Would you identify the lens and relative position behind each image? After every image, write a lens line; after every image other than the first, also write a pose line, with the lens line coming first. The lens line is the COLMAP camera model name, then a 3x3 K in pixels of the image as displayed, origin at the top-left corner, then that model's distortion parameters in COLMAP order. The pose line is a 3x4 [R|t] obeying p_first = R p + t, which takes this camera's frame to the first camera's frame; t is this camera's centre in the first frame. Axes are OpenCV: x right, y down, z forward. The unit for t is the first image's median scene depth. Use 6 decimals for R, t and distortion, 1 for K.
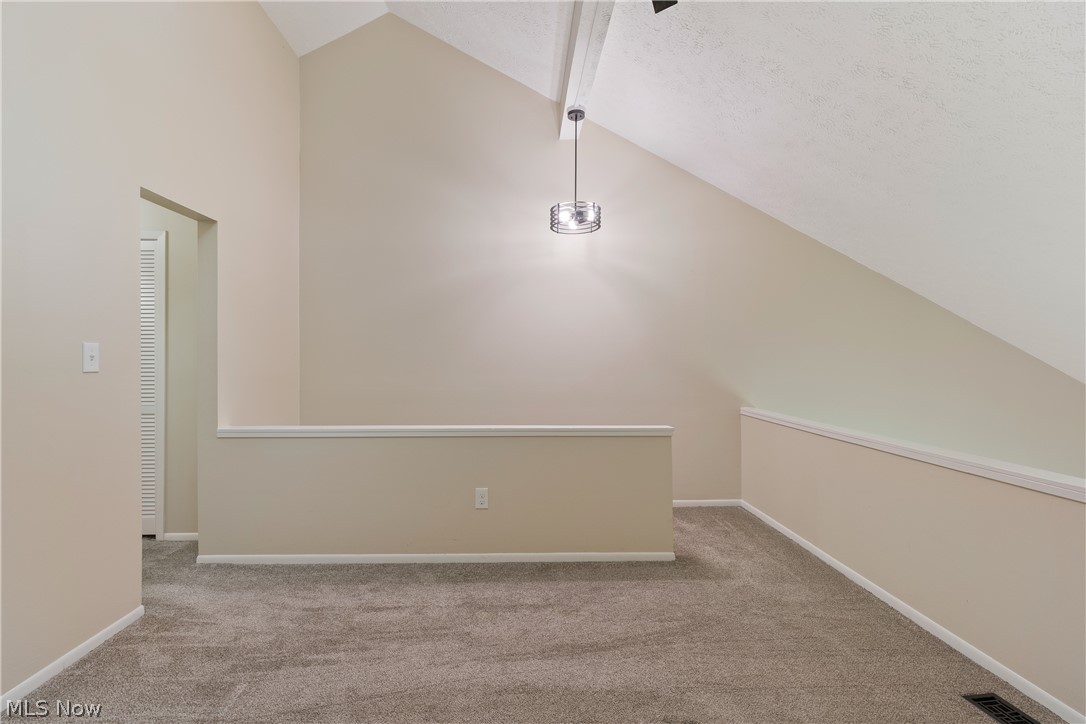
lens RADIAL K [[520.2, 0, 548.4], [0, 520.2, 360.7], [0, 0, 1]] dist [-0.000571, -0.000309]
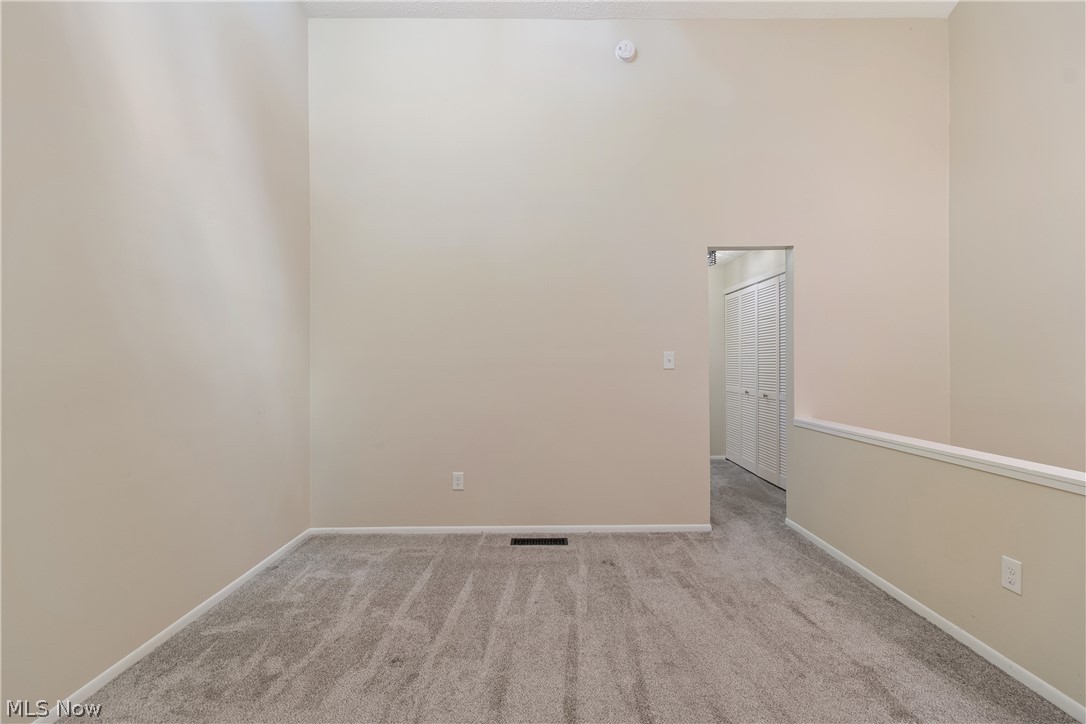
lens RADIAL K [[484.7, 0, 535.6], [0, 484.7, 364.7], [0, 0, 1]] dist [0.005363, -0.003773]
pose [[-0.061960, 0.002341, -0.998076, 0.638039], [0.003448, 0.999992, 0.002131, 0.002505], [0.998073, -0.003309, -0.061968, 0.570835]]
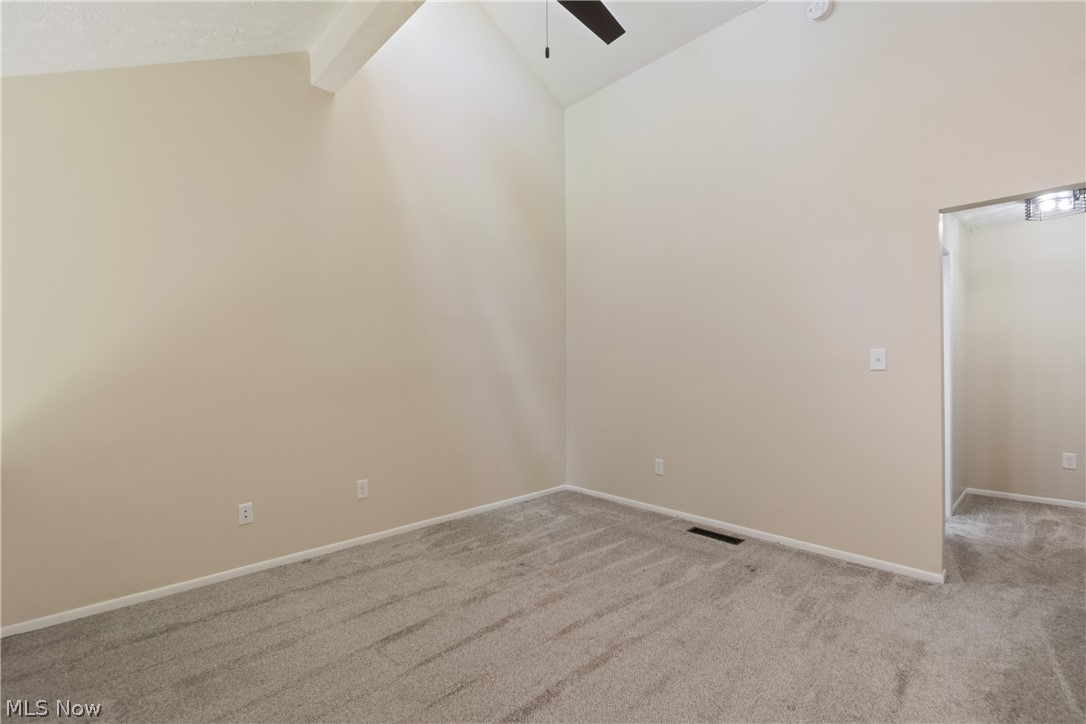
lens RADIAL K [[484.7, 0, 538.4], [0, 484.7, 369.6], [0, 0, 1]] dist [0.005363, -0.003773]
pose [[-0.779273, 0.008013, -0.626634, 0.561875], [0.004349, 0.999963, 0.007378, 0.006263], [0.626670, 0.003024, -0.779279, 1.247674]]
